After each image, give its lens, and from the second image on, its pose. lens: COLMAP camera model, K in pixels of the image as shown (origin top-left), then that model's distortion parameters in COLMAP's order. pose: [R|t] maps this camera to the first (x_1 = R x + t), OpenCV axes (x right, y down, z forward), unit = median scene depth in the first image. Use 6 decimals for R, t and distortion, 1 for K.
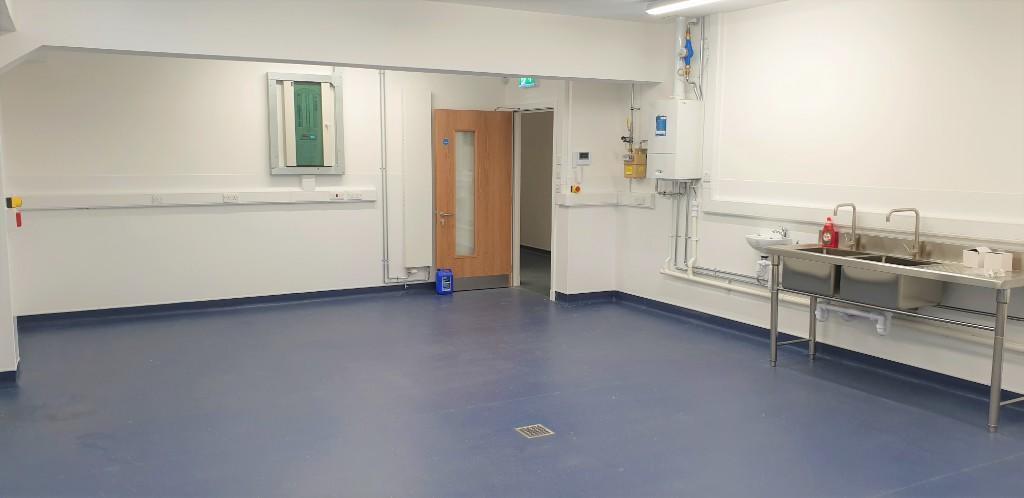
lens RADIAL K [[786.9, 0, 512.0], [0, 786.9, 249.0], [0, 0, 1]] dist [-0.001006, -0.003573]
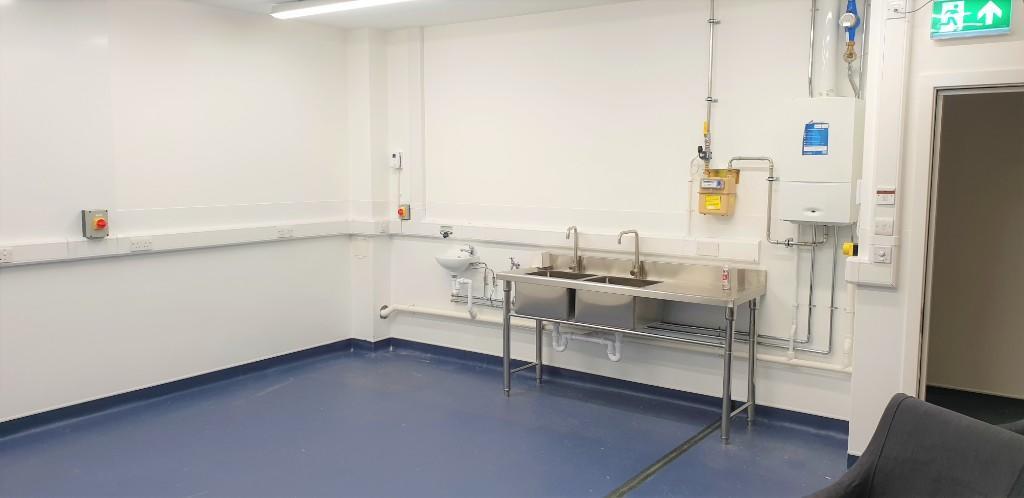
lens RADIAL K [[786.9, 0, 512.0], [0, 786.9, 249.0], [0, 0, 1]] dist [-0.001006, -0.003573]
pose [[0.909164, -0.027086, 0.415556, -0.064345], [0.037483, 0.999155, -0.016881, -0.014391], [-0.414747, 0.030924, 0.909411, 0.120619]]
